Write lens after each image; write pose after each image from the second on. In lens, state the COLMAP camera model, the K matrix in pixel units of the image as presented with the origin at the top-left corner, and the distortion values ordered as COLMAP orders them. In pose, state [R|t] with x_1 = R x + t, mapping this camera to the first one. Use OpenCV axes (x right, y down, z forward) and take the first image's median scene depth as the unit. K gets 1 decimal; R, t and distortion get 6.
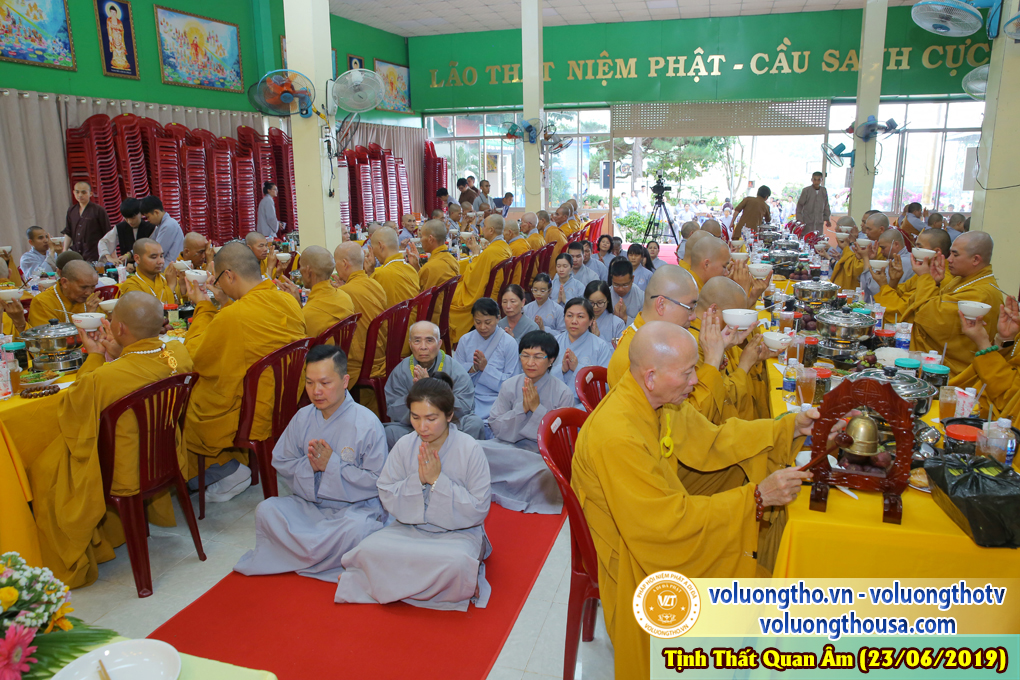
lens RADIAL K [[747.9, 0, 531.8], [0, 747.9, 338.3], [0, 0, 1]] dist [-0.128167, 0.112127]
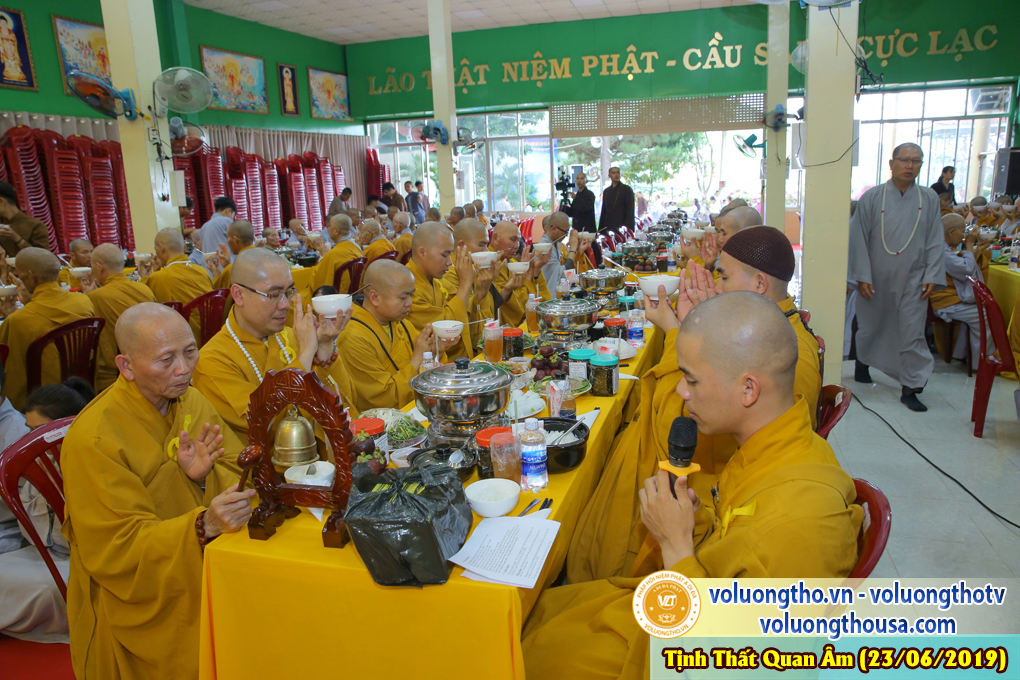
lens RADIAL K [[739.0, 0, 536.5], [0, 739.0, 336.0], [0, 0, 1]] dist [-0.130276, 0.105617]
pose [[0.999640, -0.026824, 0.000545, 0.266659], [0.026828, 0.999574, -0.011526, 0.012468], [-0.000235, 0.011536, 0.999933, 0.071245]]
